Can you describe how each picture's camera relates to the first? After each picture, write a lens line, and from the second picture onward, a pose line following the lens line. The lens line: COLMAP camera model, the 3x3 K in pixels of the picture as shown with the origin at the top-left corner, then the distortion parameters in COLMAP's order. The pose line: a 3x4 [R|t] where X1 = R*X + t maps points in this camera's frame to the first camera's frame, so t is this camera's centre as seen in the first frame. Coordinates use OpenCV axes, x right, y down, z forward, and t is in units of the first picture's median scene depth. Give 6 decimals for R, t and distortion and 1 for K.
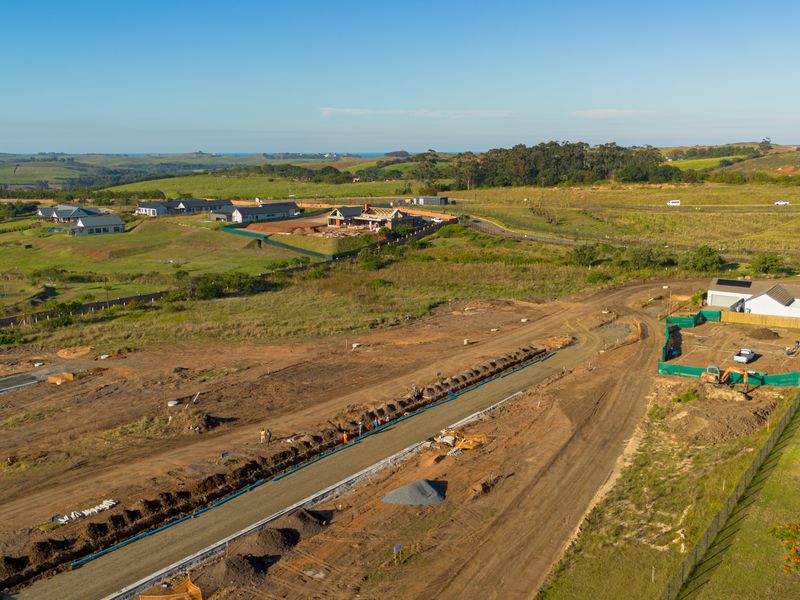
lens RADIAL K [[750.2, 0, 398.2], [0, 750.2, 304.5], [0, 0, 1]] dist [0.052339, 0.000000]
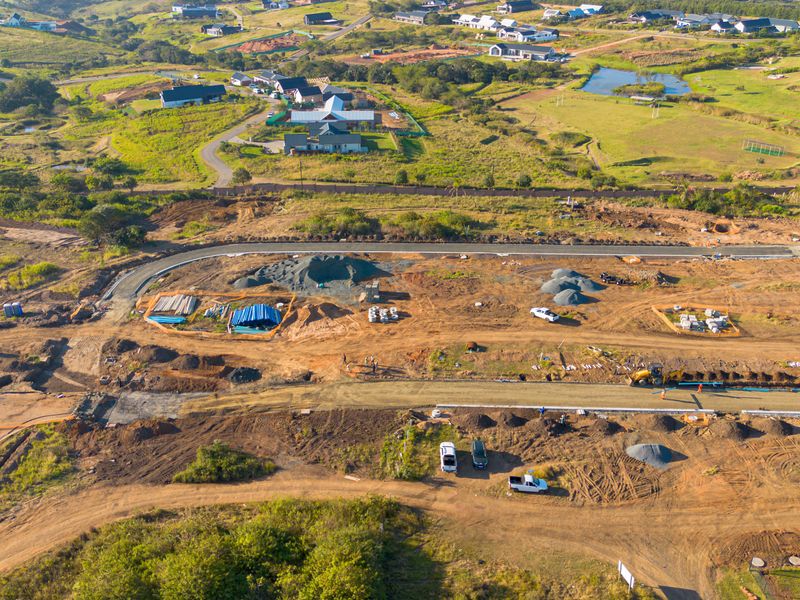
lens RADIAL K [[750.2, 0, 400.1], [0, 750.2, 300.1], [0, 0, 1]] dist [0.052339, 0.000000]
pose [[0.603087, 0.354545, -0.714552, 0.121655], [-0.154134, 0.930706, 0.331706, -0.155548], [0.782642, -0.089910, 0.615944, -0.415156]]
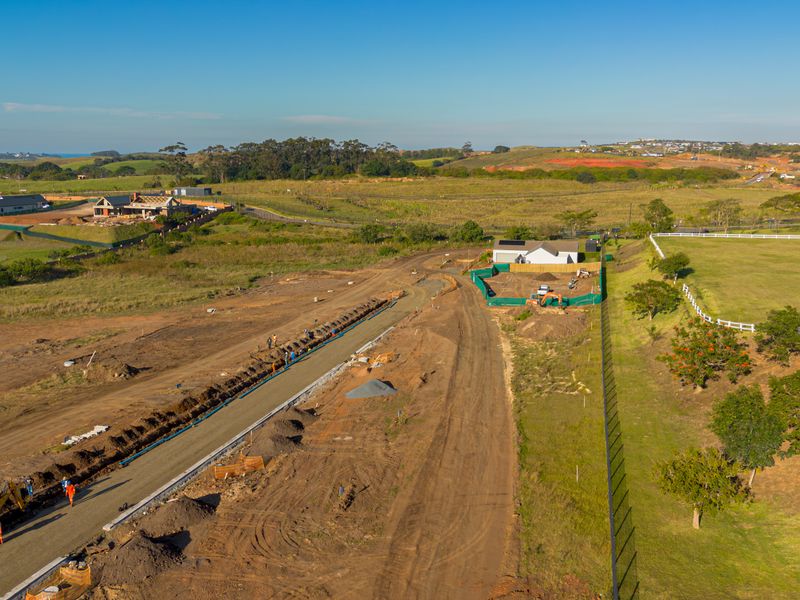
lens RADIAL K [[750.2, 0, 405.6], [0, 750.2, 298.5], [0, 0, 1]] dist [0.052339, 0.000000]
pose [[0.929723, -0.061645, 0.363064, -0.170329], [0.065997, 0.997820, 0.000418, 0.051822], [-0.362299, 0.023573, 0.931764, -0.069421]]
